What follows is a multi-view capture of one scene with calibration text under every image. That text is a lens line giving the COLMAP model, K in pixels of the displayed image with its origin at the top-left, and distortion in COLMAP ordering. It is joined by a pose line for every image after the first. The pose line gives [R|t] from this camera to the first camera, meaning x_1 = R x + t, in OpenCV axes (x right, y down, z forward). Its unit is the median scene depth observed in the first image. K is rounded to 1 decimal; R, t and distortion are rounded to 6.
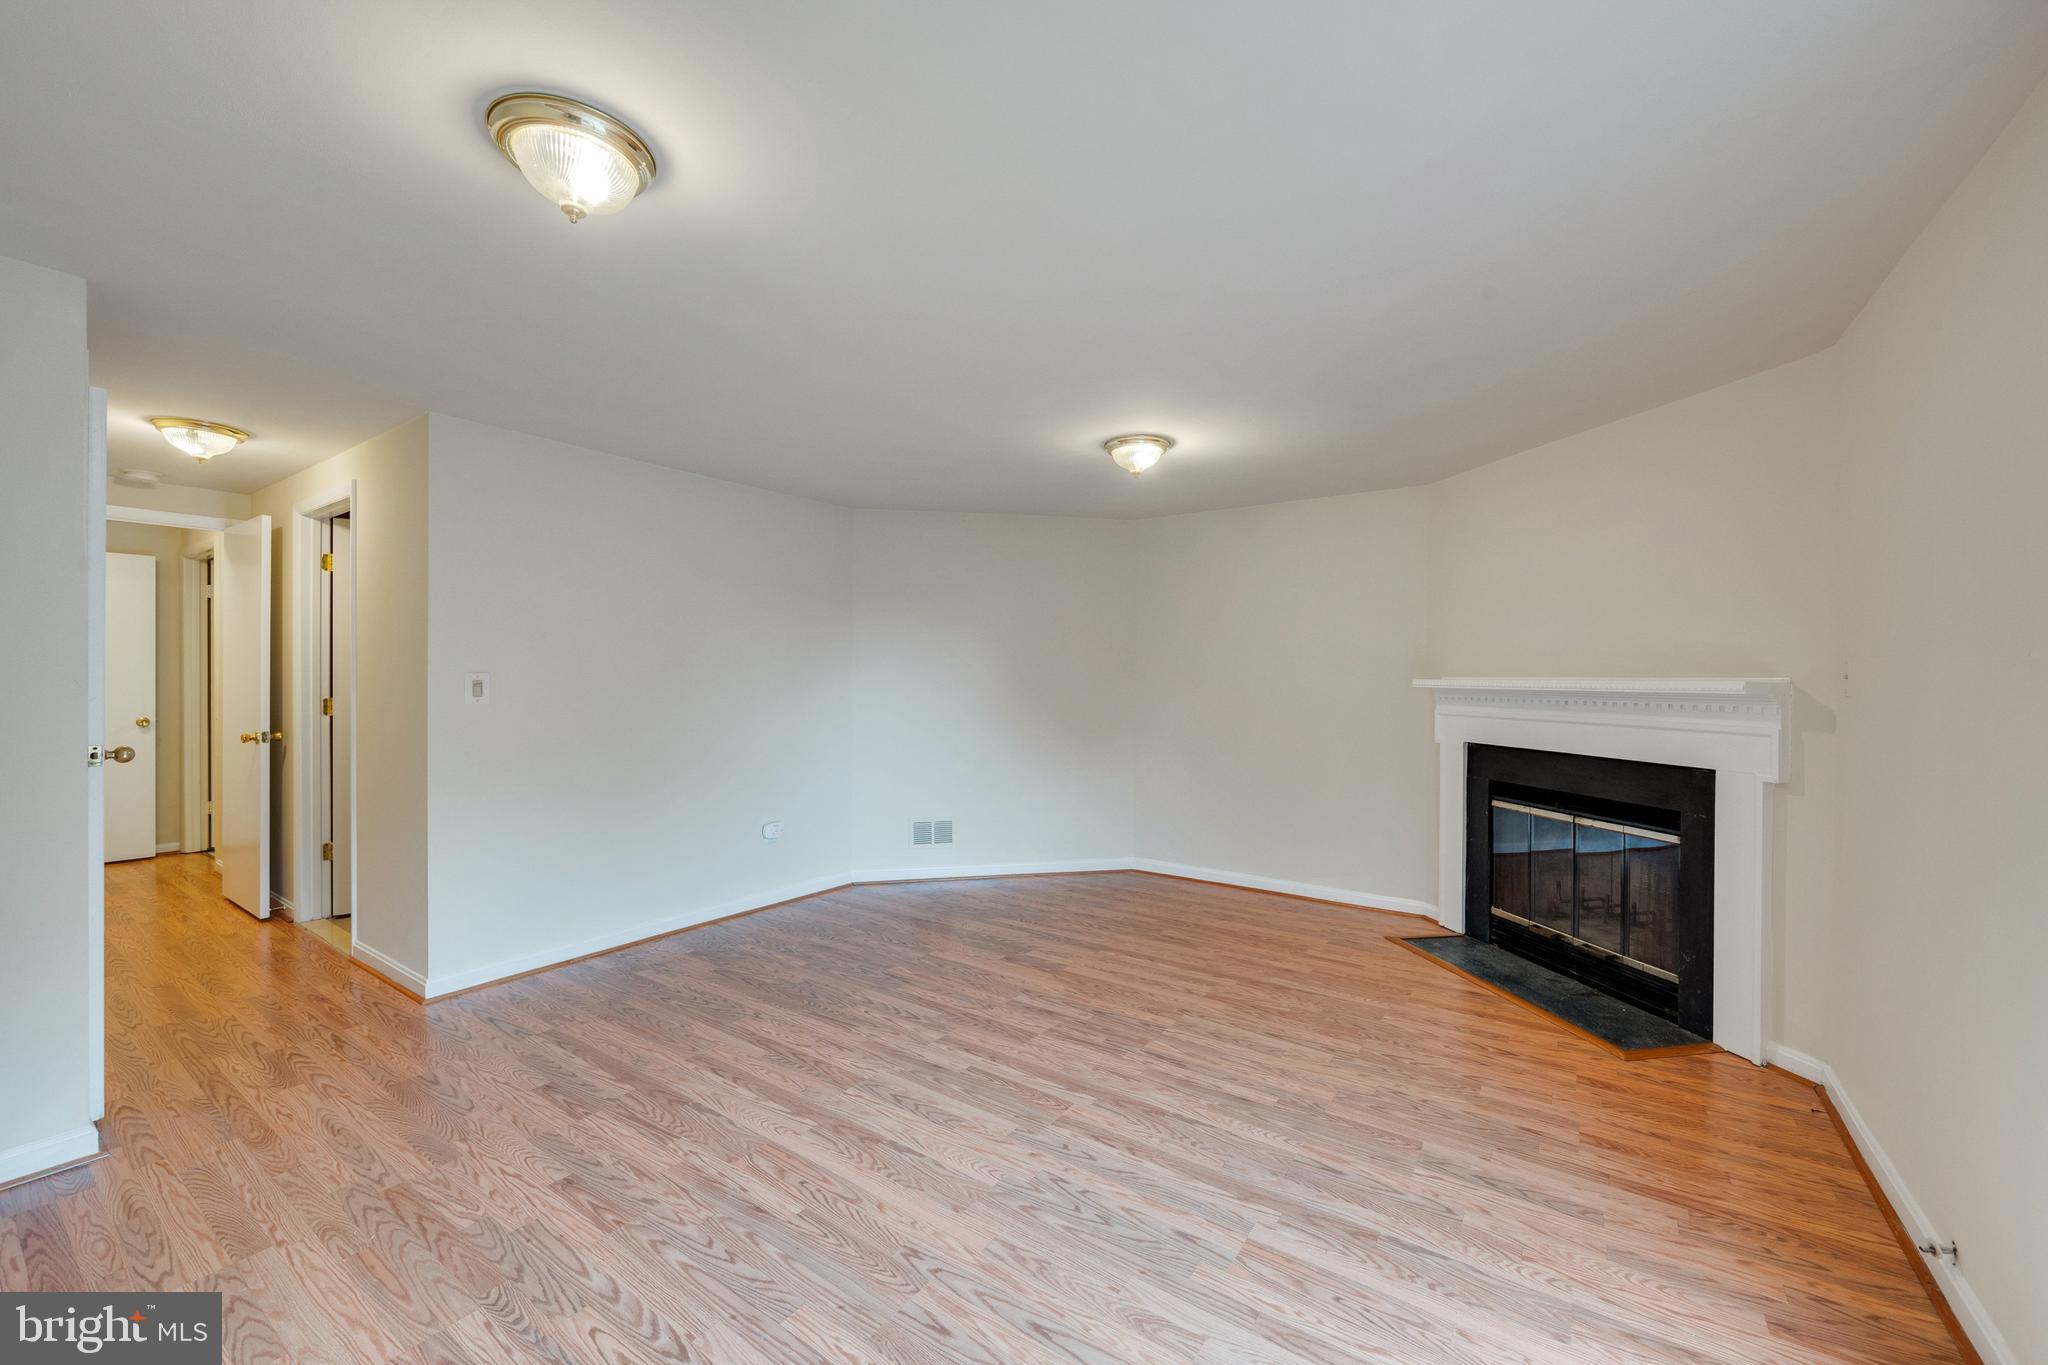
lens RADIAL K [[813.9, 0, 1023.8], [0, 813.9, 676.5], [0, 0, 1]] dist [-0.000193, 0.000432]
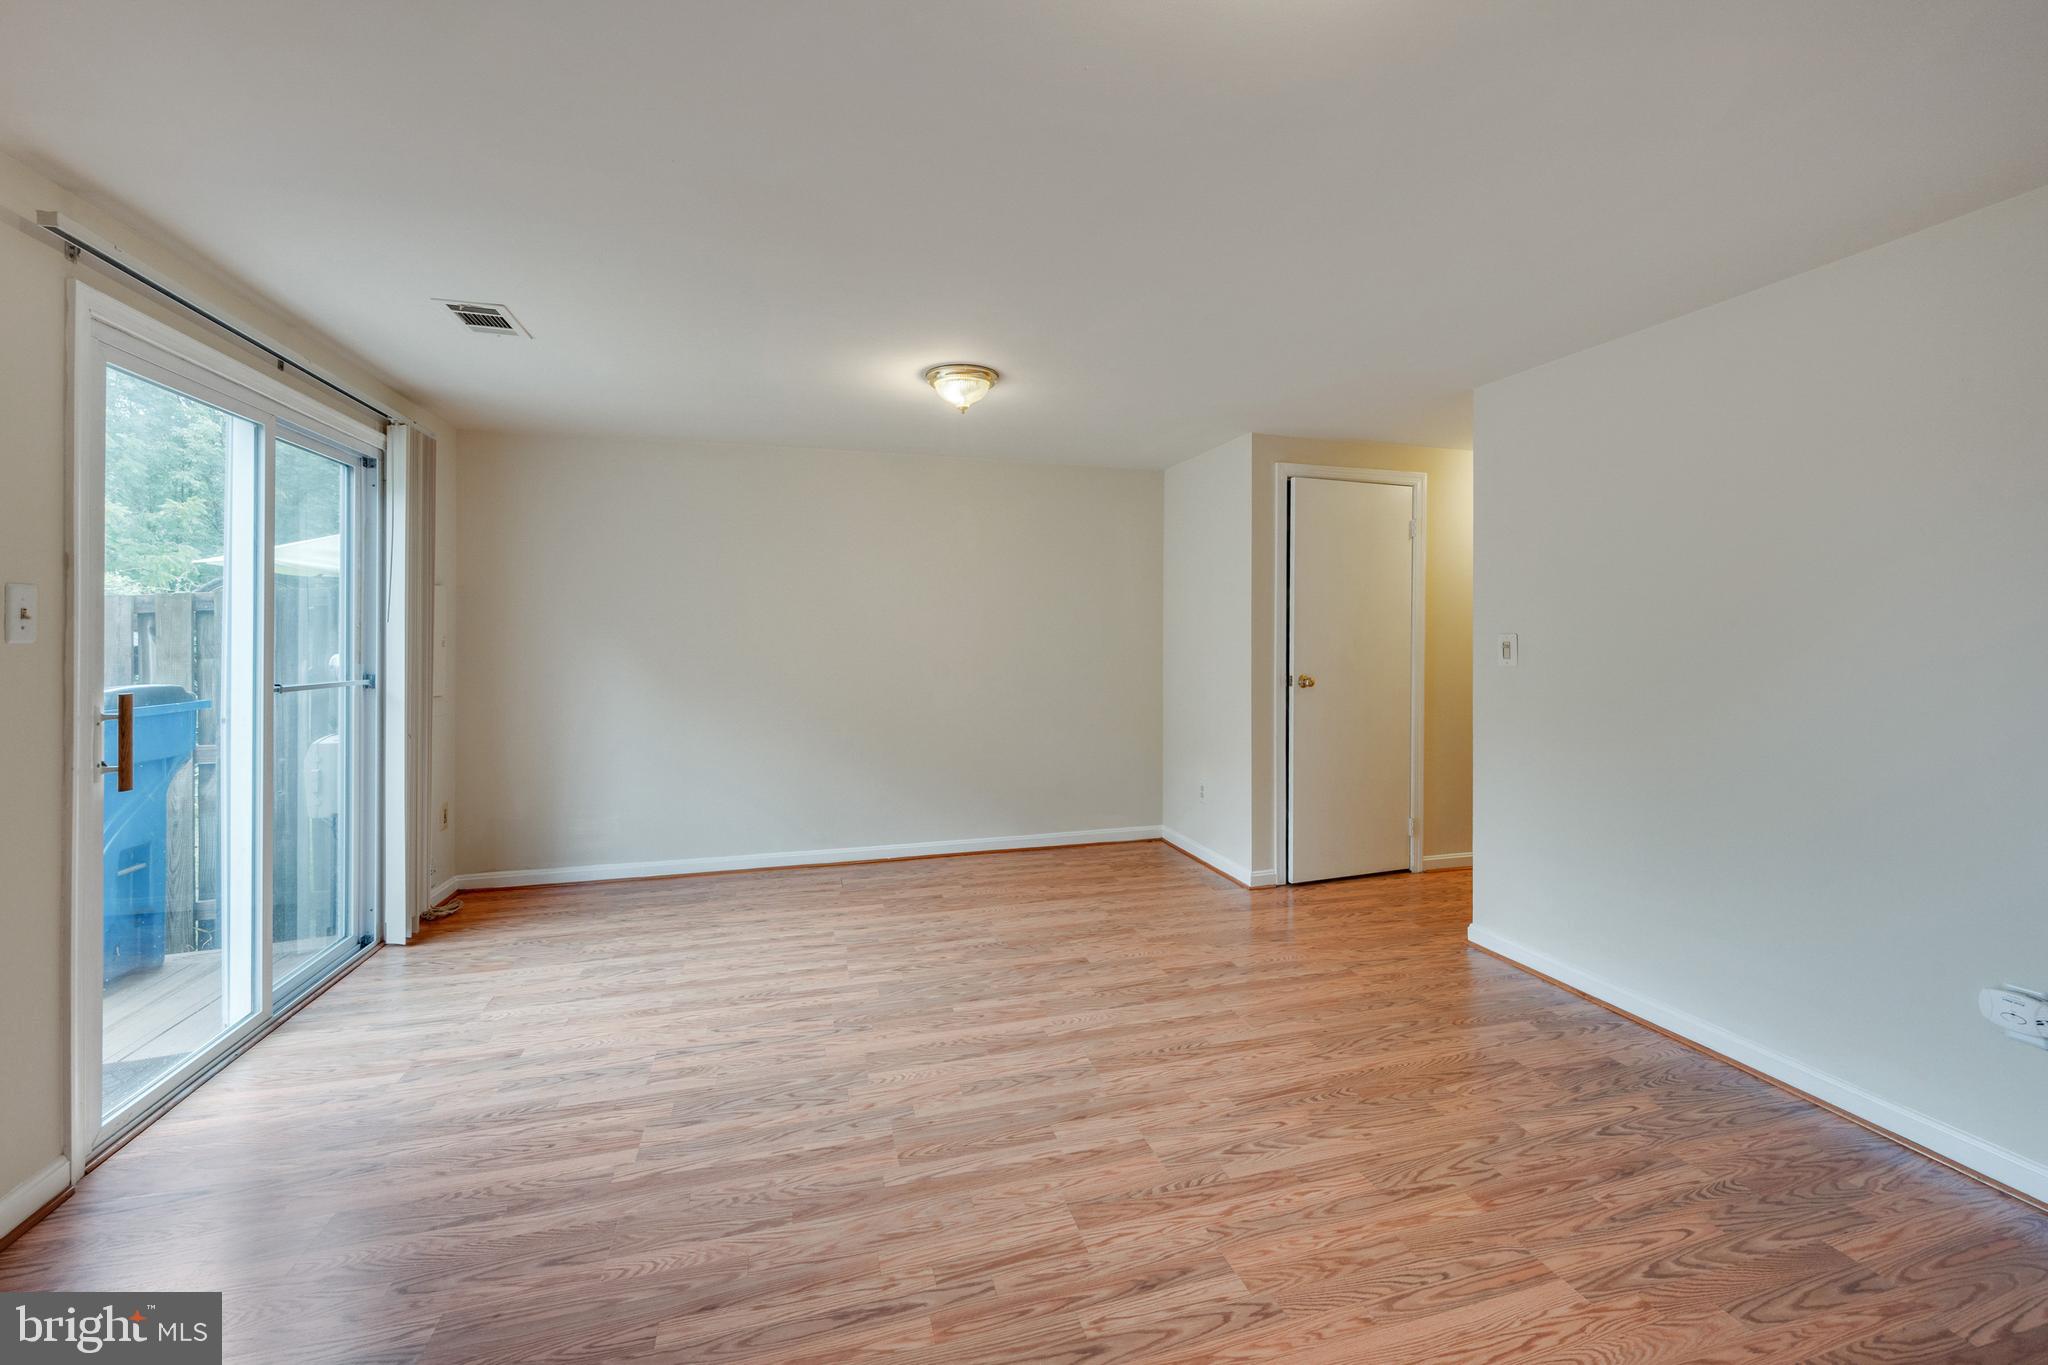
lens RADIAL K [[799.1, 0, 1026.9], [0, 799.1, 661.8], [0, 0, 1]] dist [0.000027, -0.000026]
pose [[-0.621166, 0.024706, -0.783289, 0.533670], [-0.001225, 0.999471, 0.032497, -0.006233], [0.783678, 0.021146, -0.620807, 1.415494]]
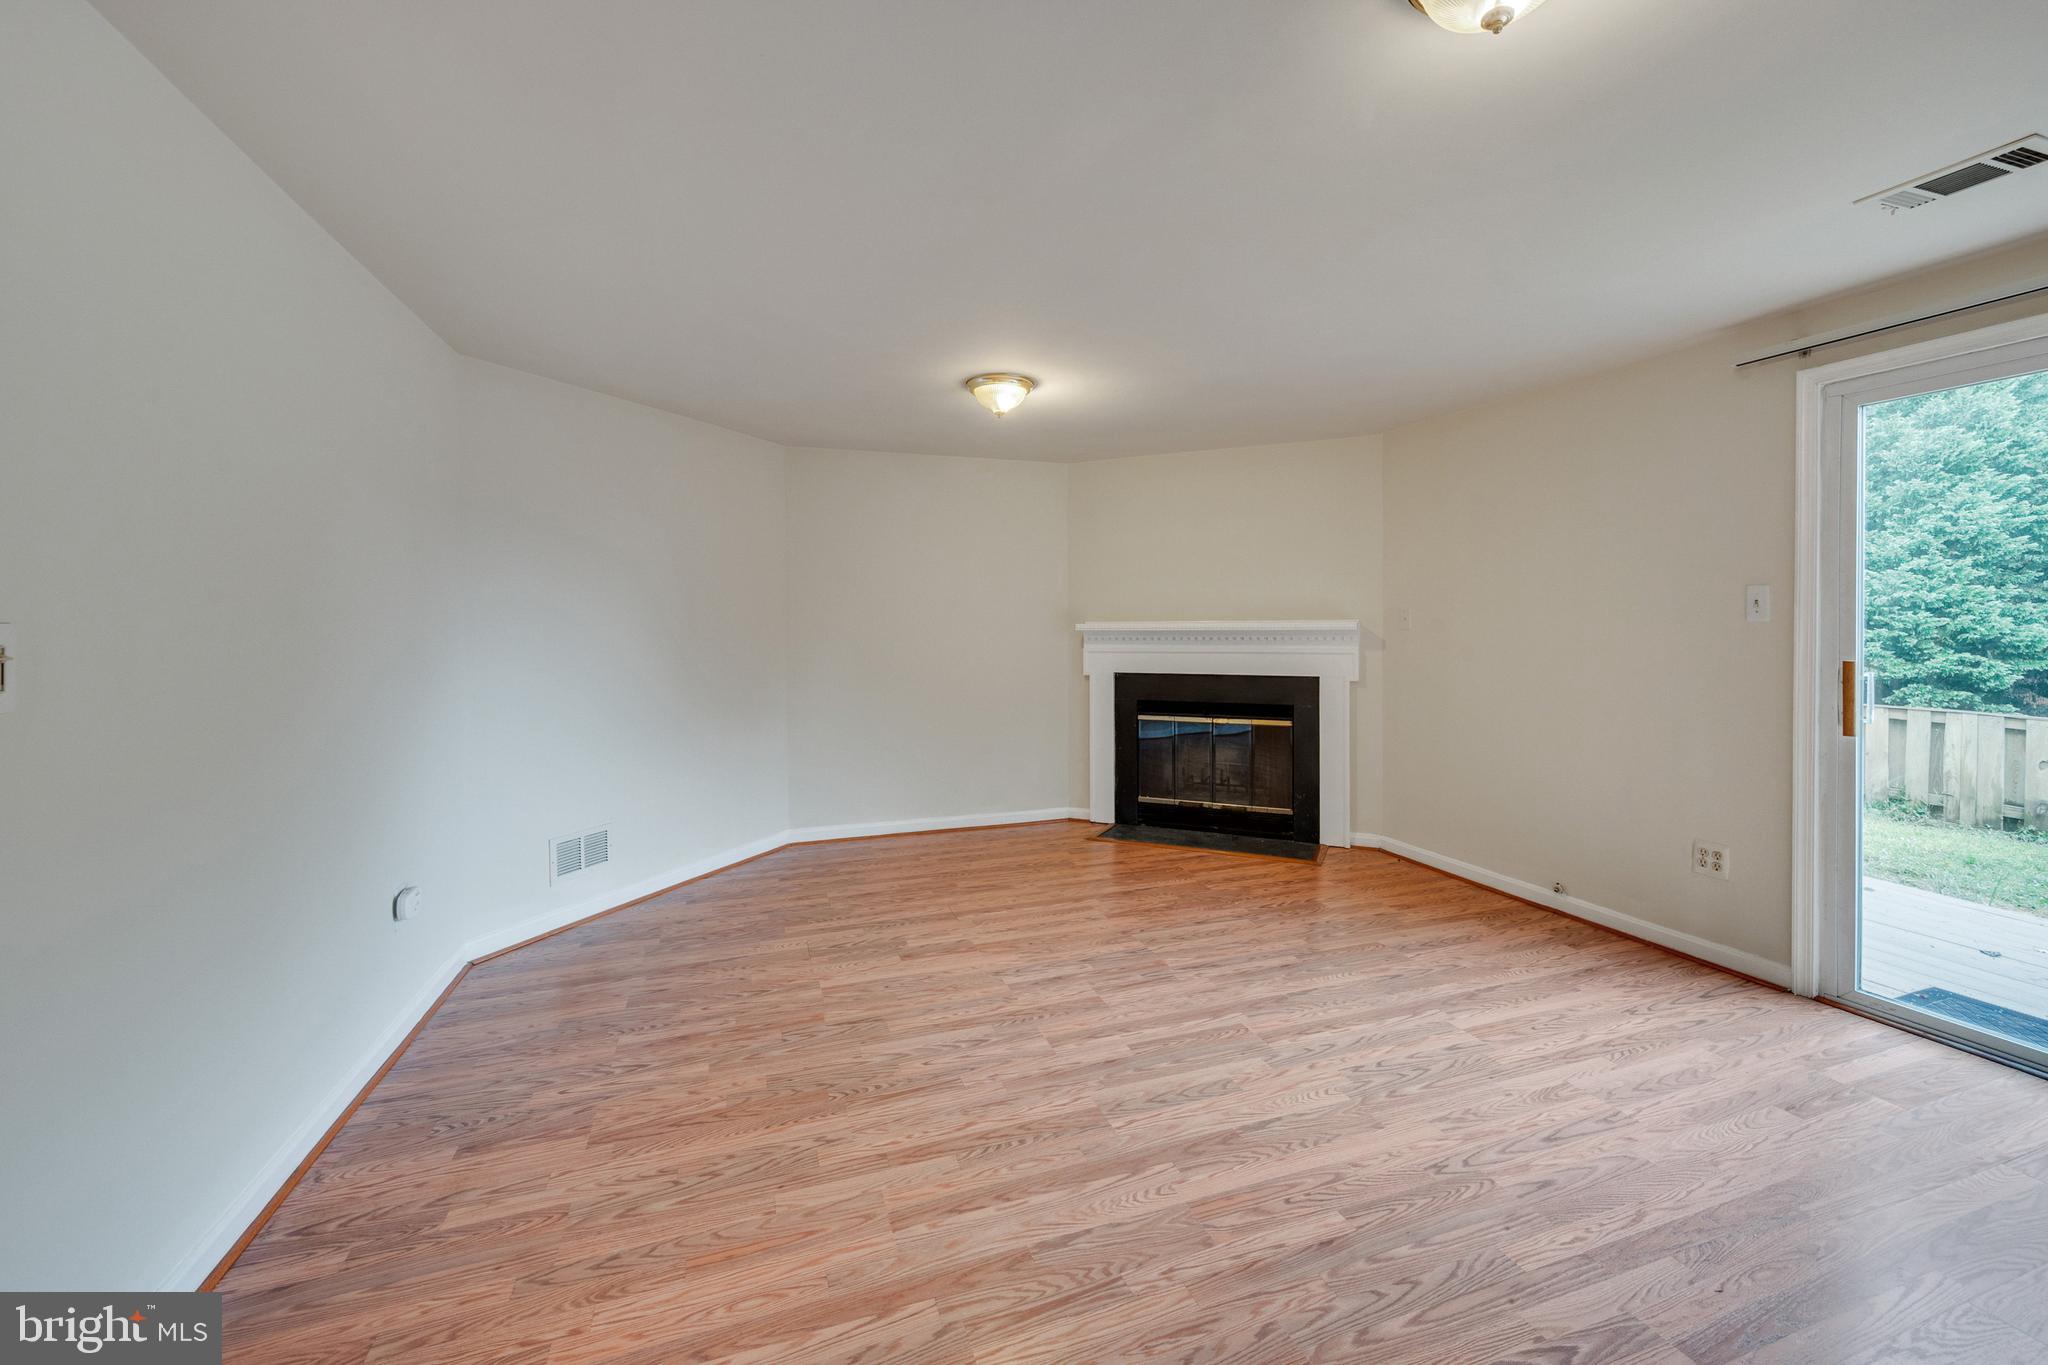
lens RADIAL K [[827.8, 0, 1013.9], [0, 827.8, 632.6], [0, 0, 1]] dist [0.000971, 0.000081]
pose [[0.581337, -0.017018, 0.813485, -0.875517], [0.009064, 0.999855, 0.014439, -0.003519], [-0.813612, -0.001021, 0.581407, 0.547264]]
